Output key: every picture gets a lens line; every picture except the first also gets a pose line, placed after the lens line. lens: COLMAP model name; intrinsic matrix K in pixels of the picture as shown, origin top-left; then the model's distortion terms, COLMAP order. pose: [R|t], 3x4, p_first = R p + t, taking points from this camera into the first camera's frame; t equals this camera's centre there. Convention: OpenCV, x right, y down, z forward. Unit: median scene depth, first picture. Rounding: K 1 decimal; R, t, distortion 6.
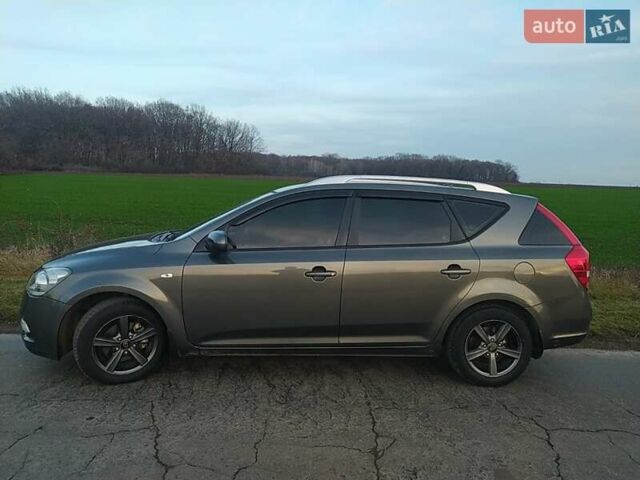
lens RADIAL K [[478.9, 0, 337.8], [0, 478.9, 233.4], [0, 0, 1]] dist [0.044339, -0.048766]
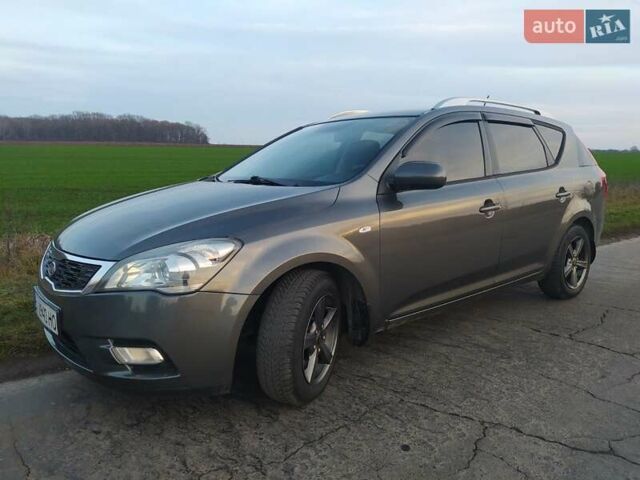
lens RADIAL K [[478.9, 0, 339.7], [0, 478.9, 232.4], [0, 0, 1]] dist [0.044339, -0.048766]
pose [[0.816105, -0.124327, 0.564372, -0.717128], [0.081194, 0.991565, 0.101024, 0.017031], [-0.572171, -0.036623, 0.819316, 0.411600]]
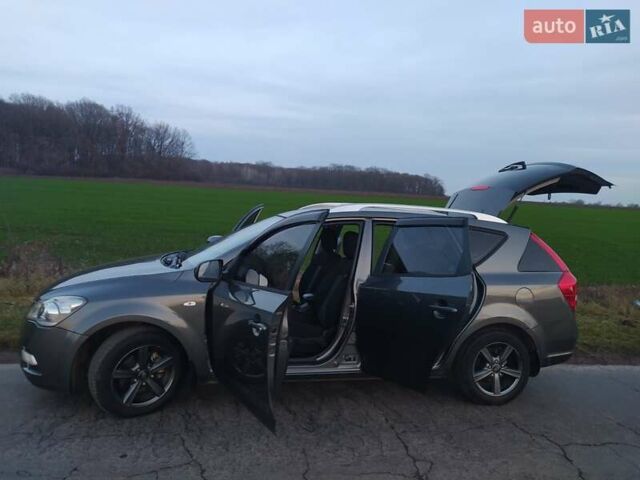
lens RADIAL K [[478.9, 0, 336.5], [0, 478.9, 237.7], [0, 0, 1]] dist [0.044339, -0.048766]
pose [[0.990505, 0.012573, 0.136904, -0.179087], [-0.011112, 0.999873, -0.011428, -0.035912], [-0.137030, 0.009798, 0.990518, -0.012187]]
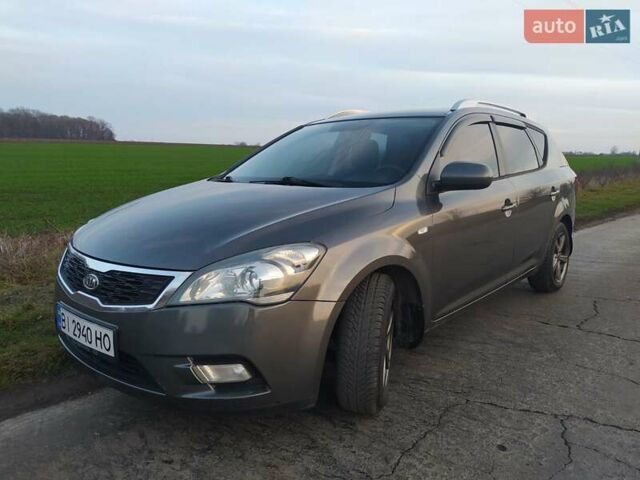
lens RADIAL K [[478.9, 0, 338.0], [0, 478.9, 230.5], [0, 0, 1]] dist [0.044339, -0.048766]
pose [[0.711084, -0.137763, 0.689479, -0.845352], [0.083076, 0.990210, 0.112172, -0.000003], [-0.698182, -0.022484, 0.715567, 0.541215]]
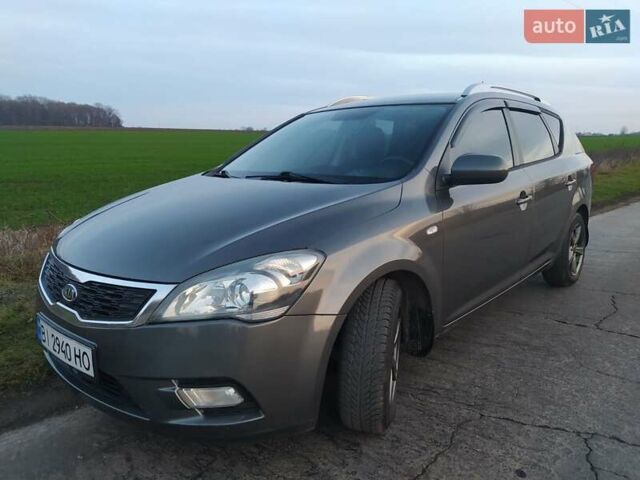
lens RADIAL K [[478.9, 0, 339.5], [0, 478.9, 227.7], [0, 0, 1]] dist [0.044339, -0.048766]
pose [[0.718900, -0.163128, 0.675701, -0.801541], [0.094358, 0.985977, 0.137644, -0.013845], [-0.688679, -0.035194, 0.724211, 0.572962]]
